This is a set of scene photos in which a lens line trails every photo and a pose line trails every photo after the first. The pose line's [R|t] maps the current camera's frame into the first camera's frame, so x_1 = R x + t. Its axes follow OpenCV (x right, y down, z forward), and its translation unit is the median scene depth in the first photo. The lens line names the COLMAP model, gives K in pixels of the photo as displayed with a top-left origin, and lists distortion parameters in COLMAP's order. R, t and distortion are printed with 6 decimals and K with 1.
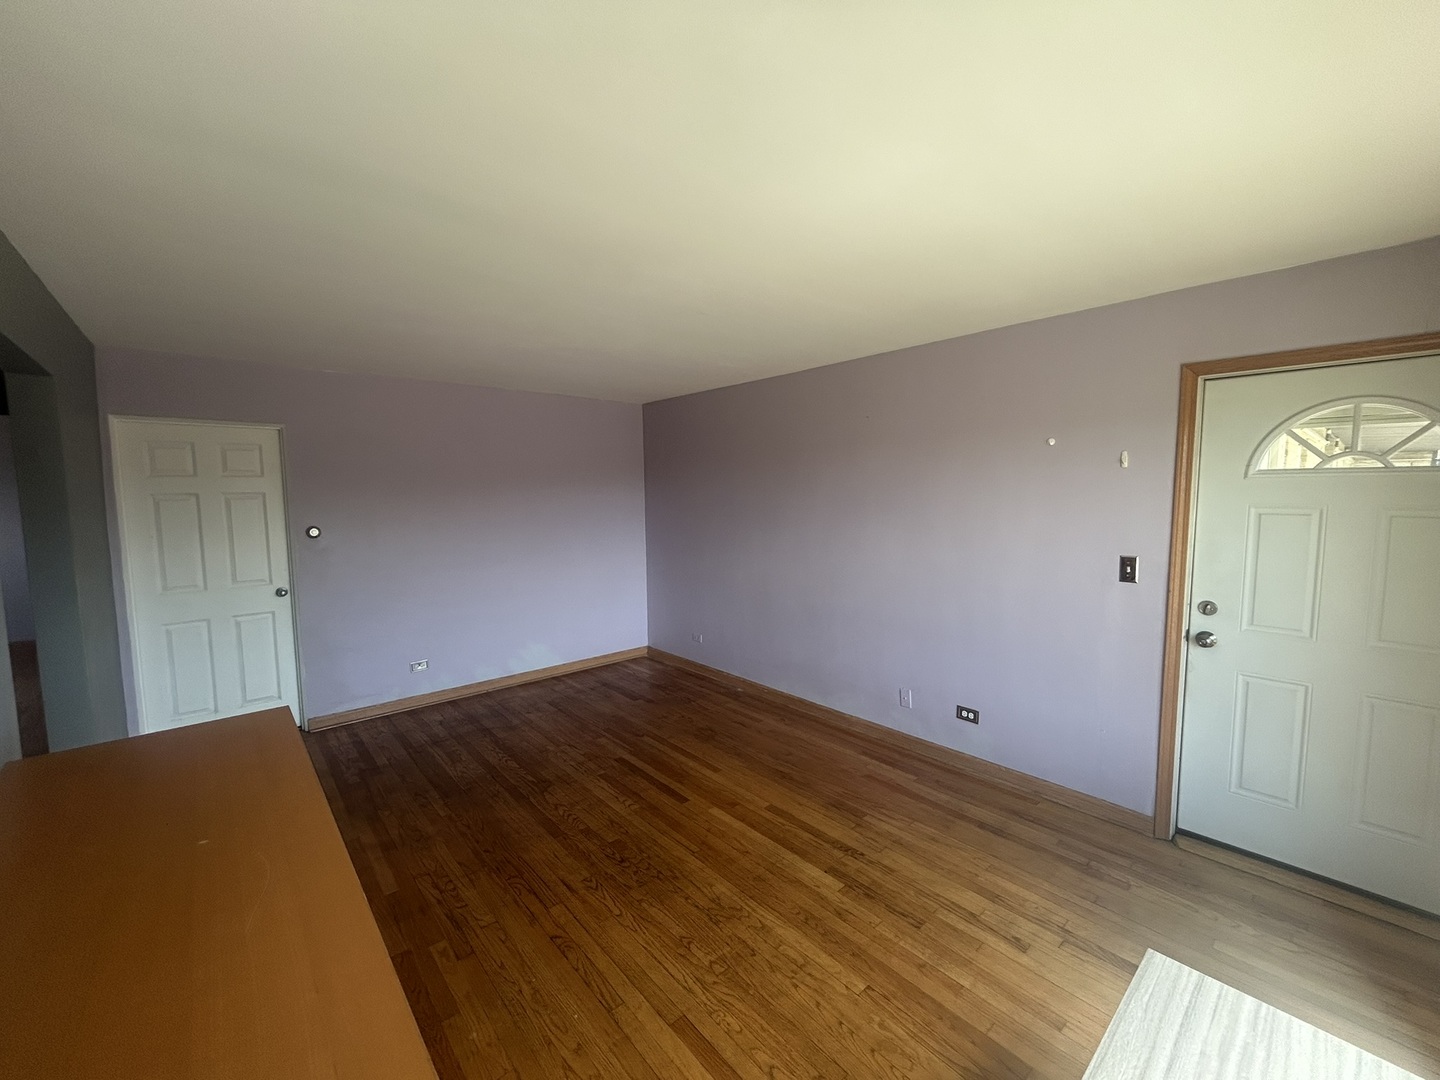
lens RADIAL K [[582.6, 0, 712.0], [0, 582.6, 536.0], [0, 0, 1]] dist [-0.000787, -0.000138]
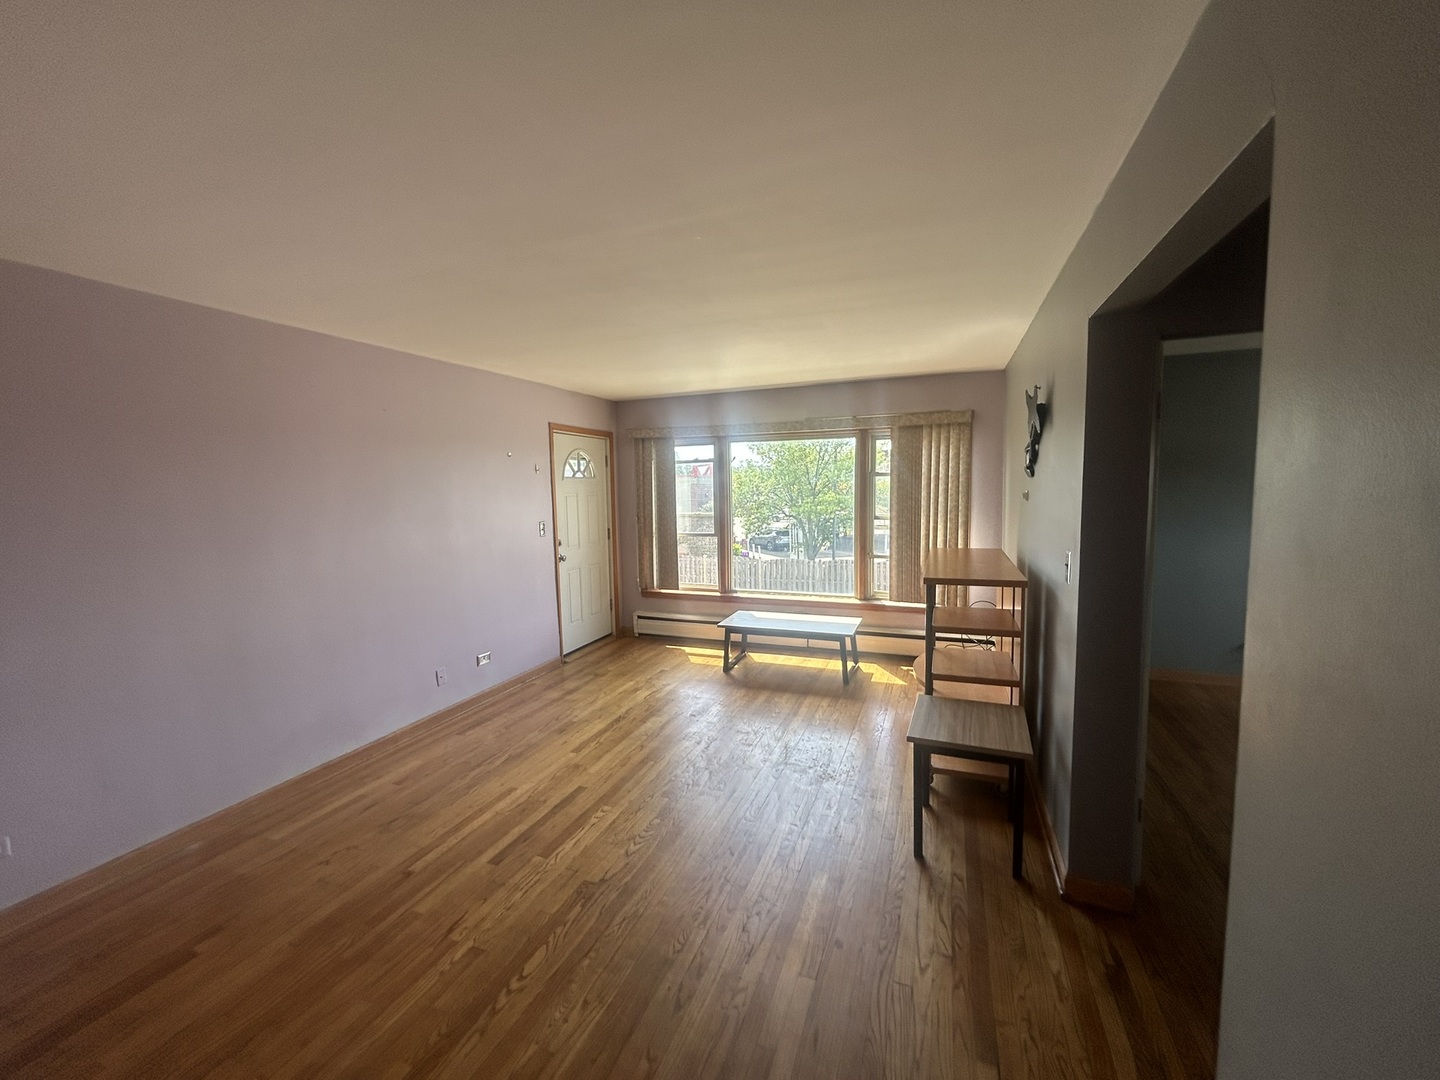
lens RADIAL K [[582.6, 0, 718.2], [0, 582.6, 537.1], [0, 0, 1]] dist [-0.000787, -0.000138]
pose [[-0.467079, -0.056281, 0.882423, -1.145968], [0.096527, 0.988762, 0.114157, -0.074200], [-0.878931, 0.138498, -0.456397, 1.337694]]
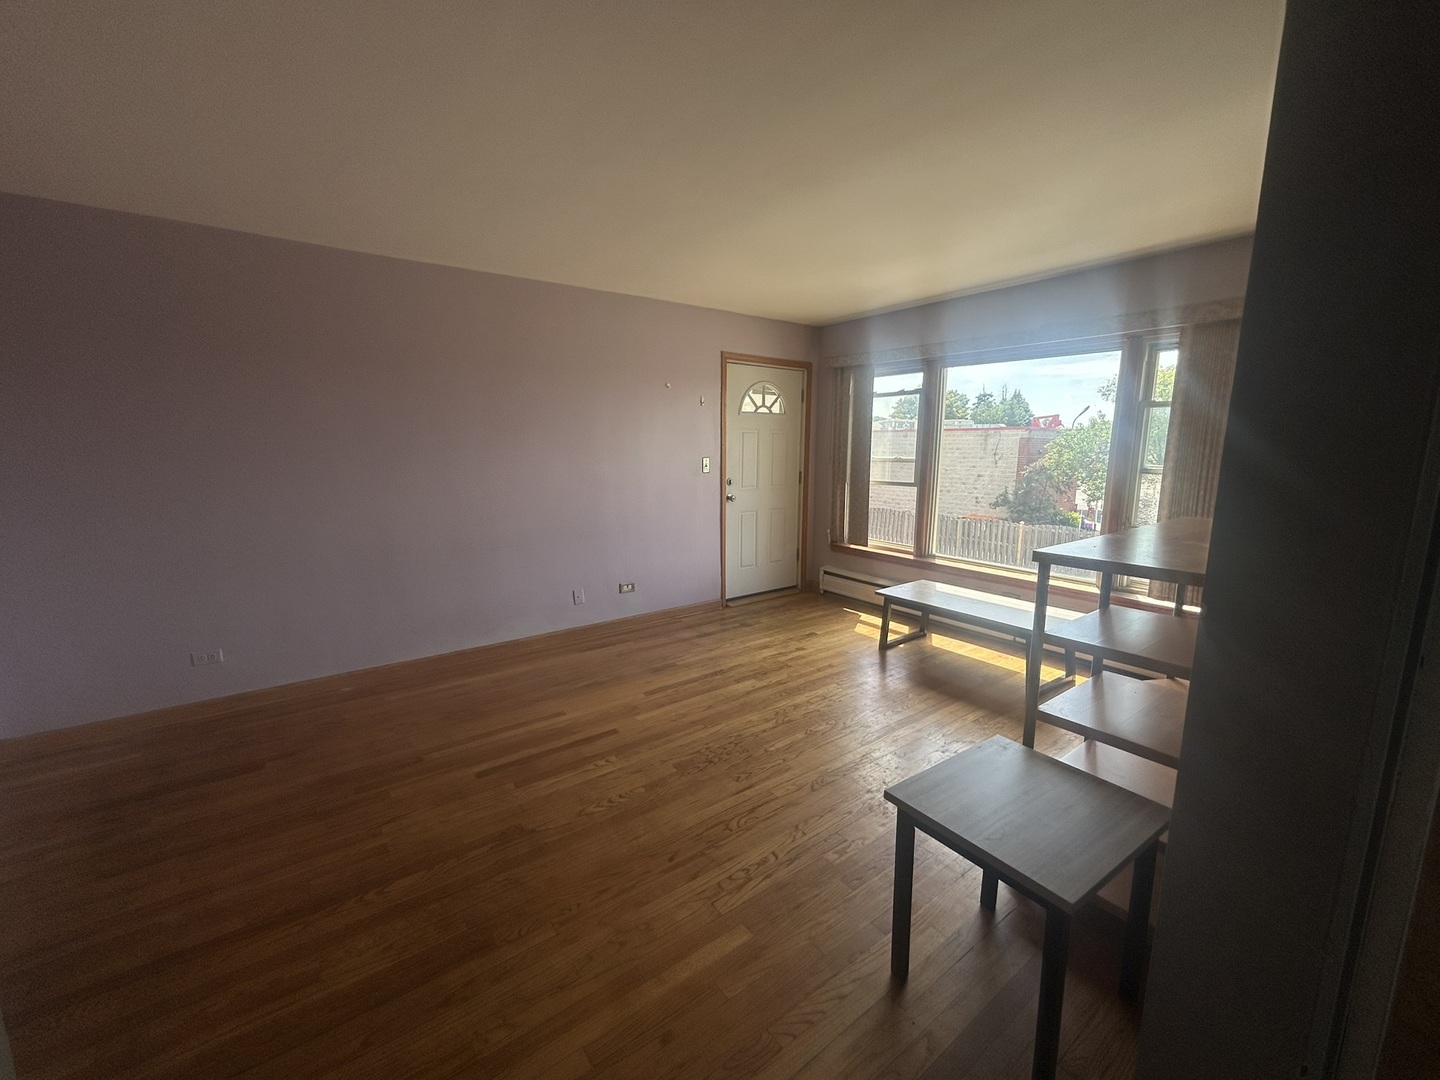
lens RADIAL K [[582.6, 0, 718.1], [0, 582.6, 539.4], [0, 0, 1]] dist [-0.000787, -0.000138]
pose [[0.070727, -0.150463, 0.986082, -1.038122], [0.076742, 0.986449, 0.145015, 0.023442], [-0.994539, 0.065418, 0.081316, 0.826022]]
